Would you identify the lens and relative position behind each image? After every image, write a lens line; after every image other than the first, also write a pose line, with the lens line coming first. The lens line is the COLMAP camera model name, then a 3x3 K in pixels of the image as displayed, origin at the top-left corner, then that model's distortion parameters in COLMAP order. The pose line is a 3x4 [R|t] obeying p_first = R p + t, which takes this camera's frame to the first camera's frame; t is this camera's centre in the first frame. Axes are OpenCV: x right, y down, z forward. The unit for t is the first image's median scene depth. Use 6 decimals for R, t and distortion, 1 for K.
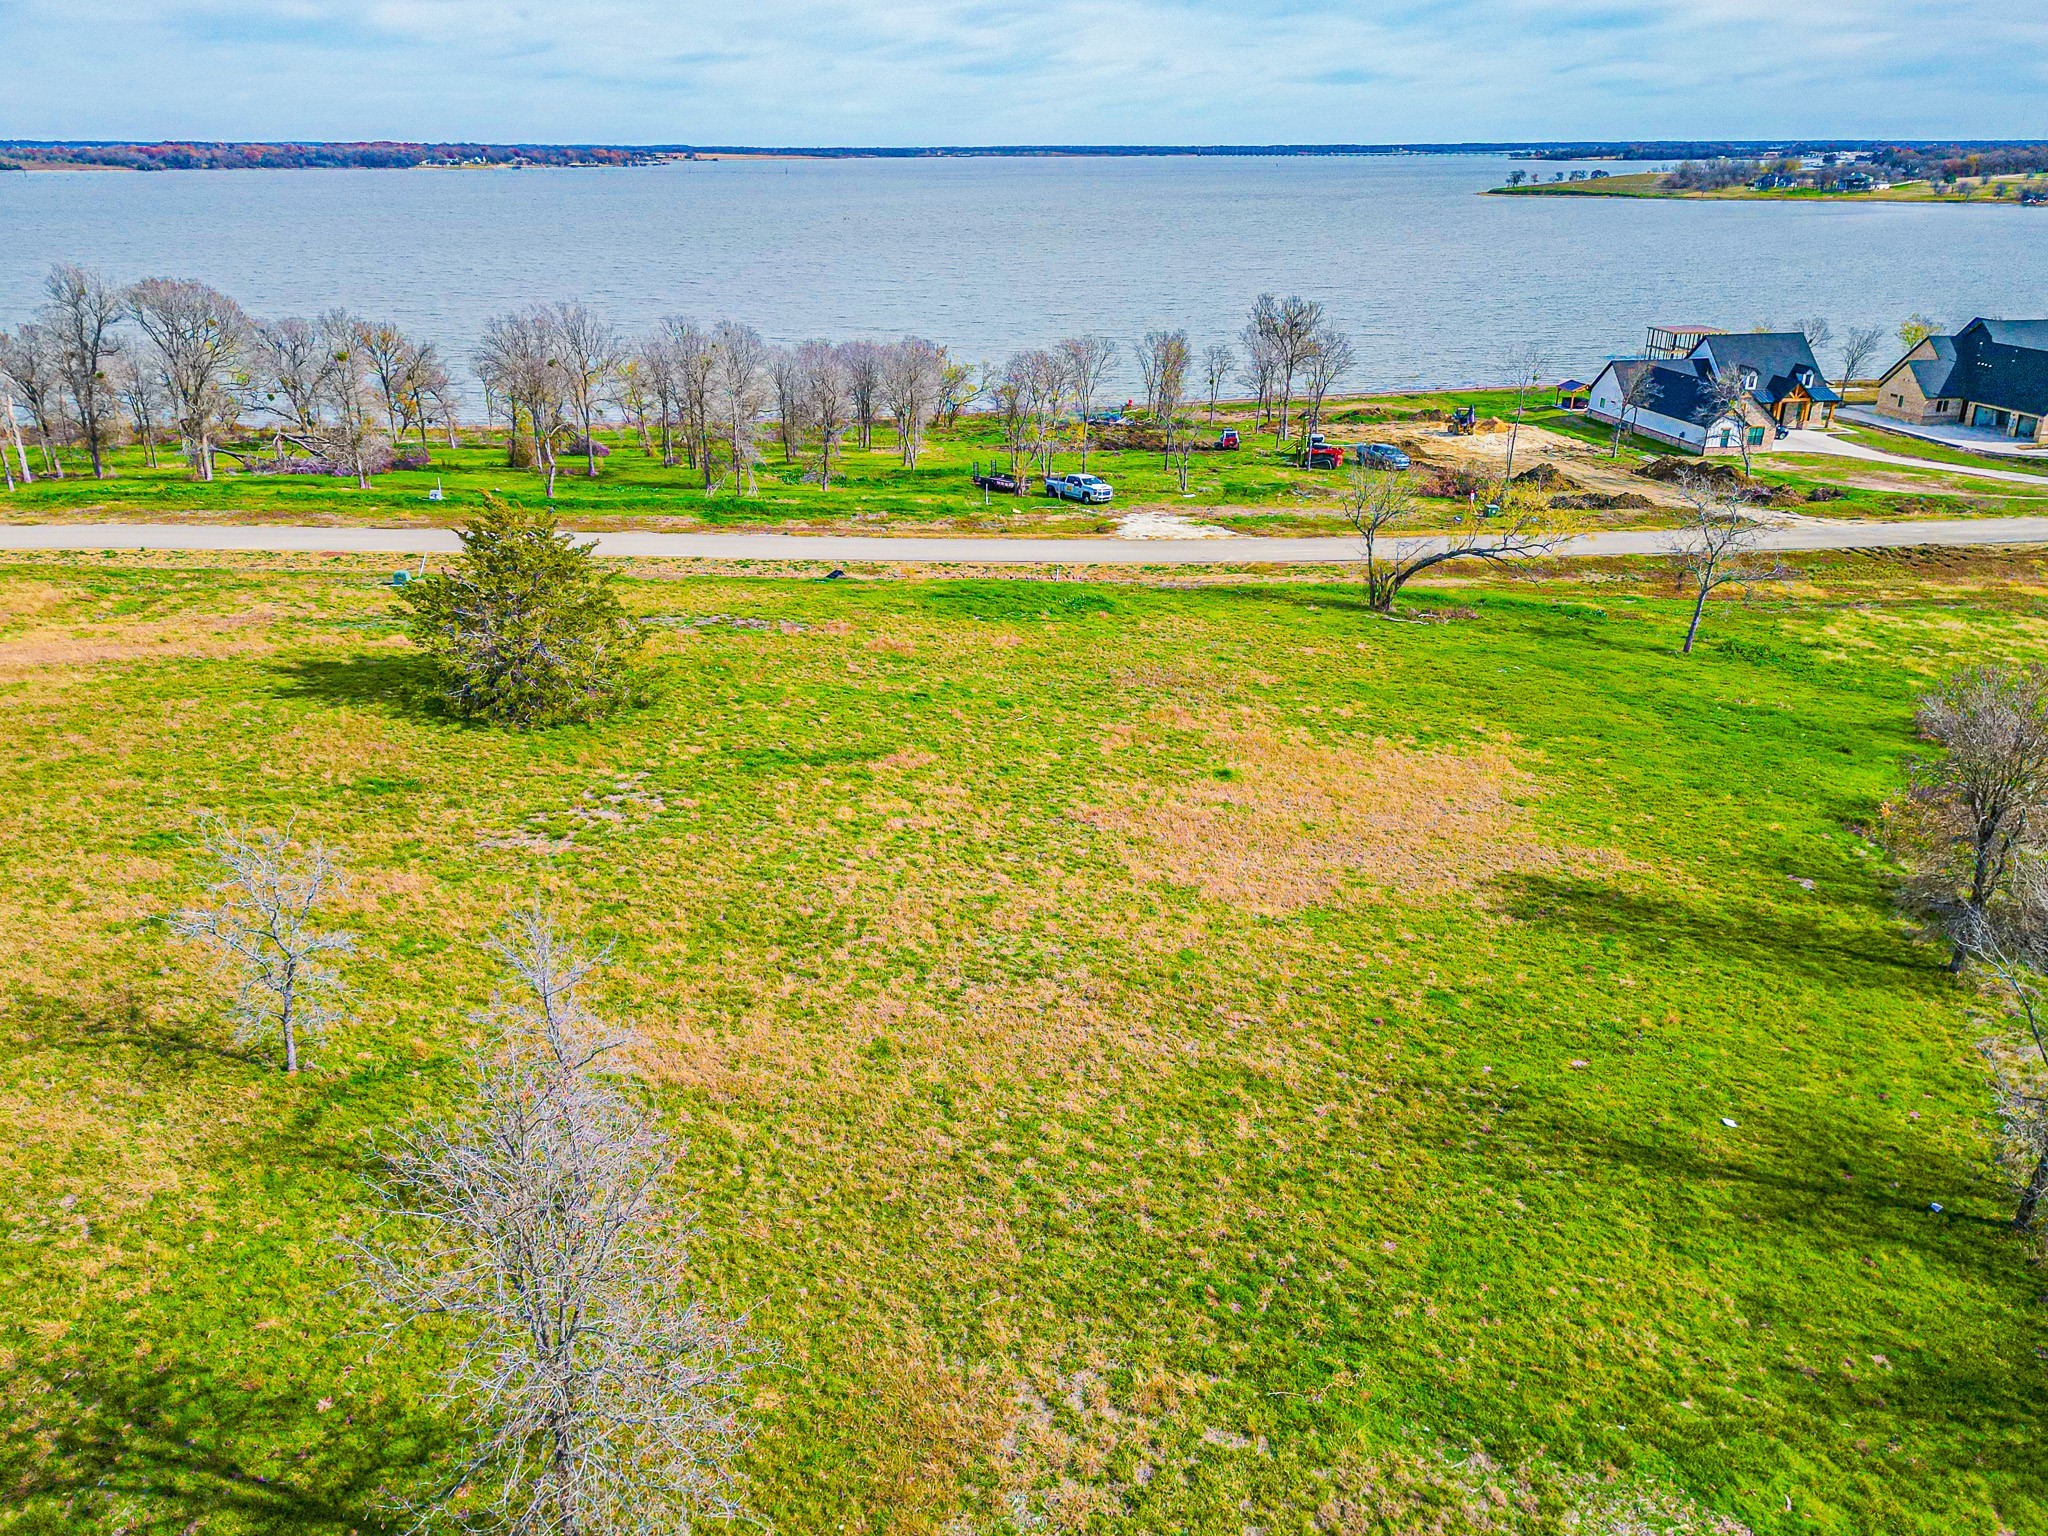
lens RADIAL K [[1462.7, 0, 1024.5], [0, 1462.7, 783.1], [0, 0, 1]] dist [0.076596, -0.066719]
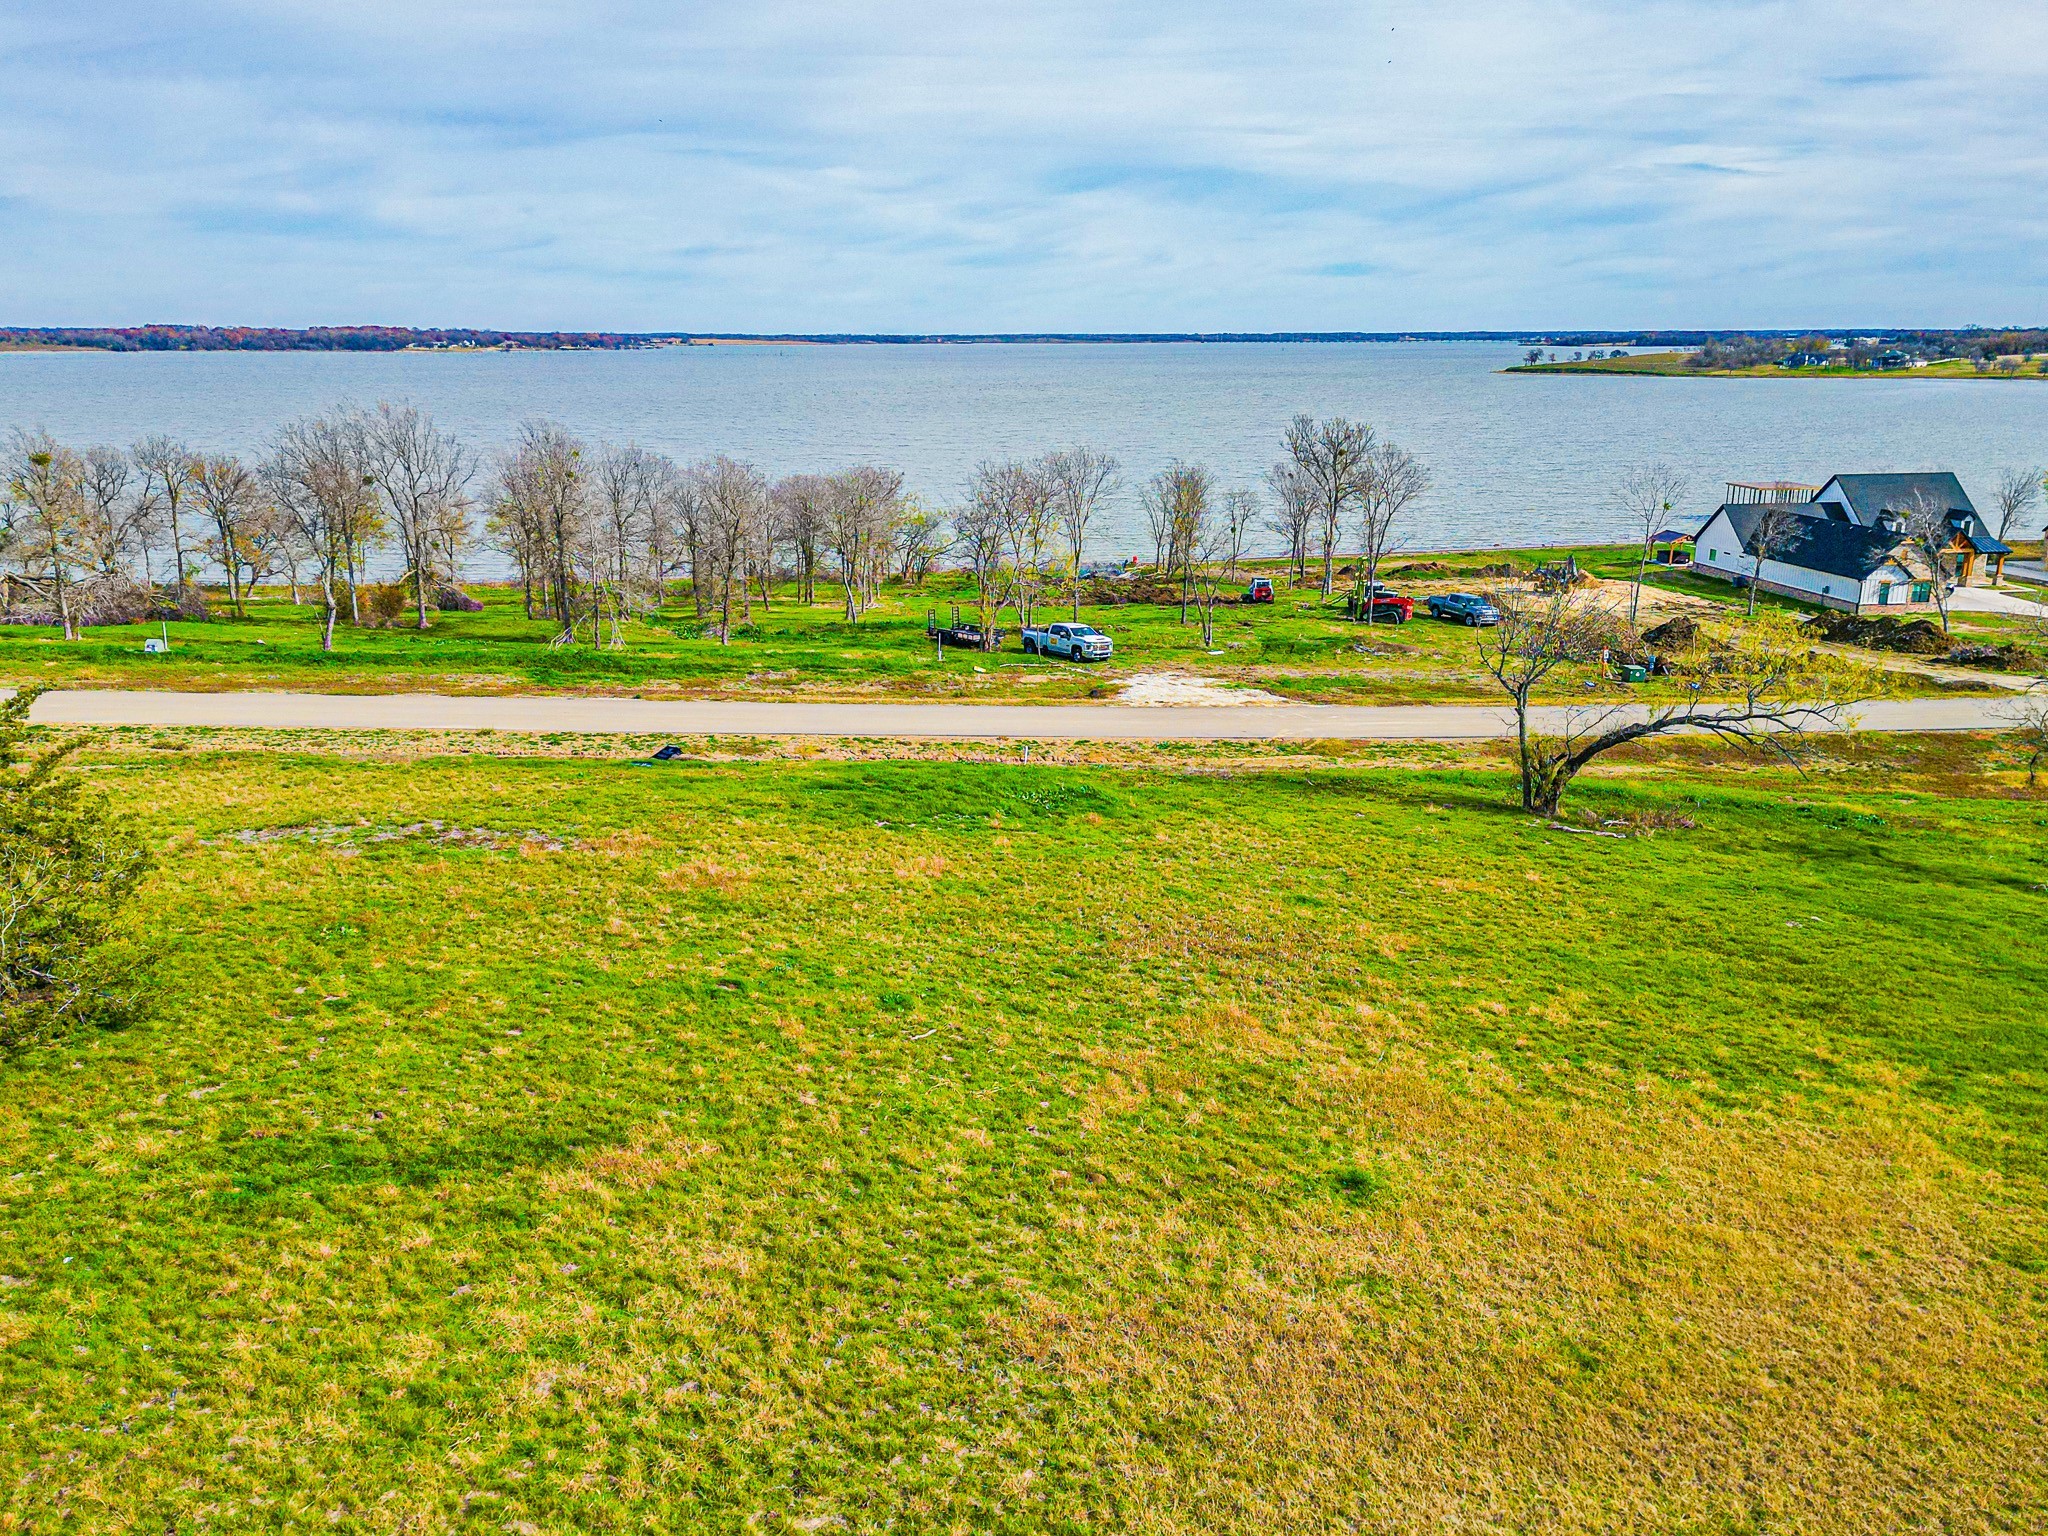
lens RADIAL K [[1557.1, 0, 1026.0], [0, 1557.1, 784.1], [0, 0, 1]] dist [0.040027, -0.009288]
pose [[0.999997, 0.002223, 0.000768, 0.015725], [-0.002109, 0.992019, -0.126071, -0.030784], [-0.001042, 0.126069, 0.992021, 0.229348]]
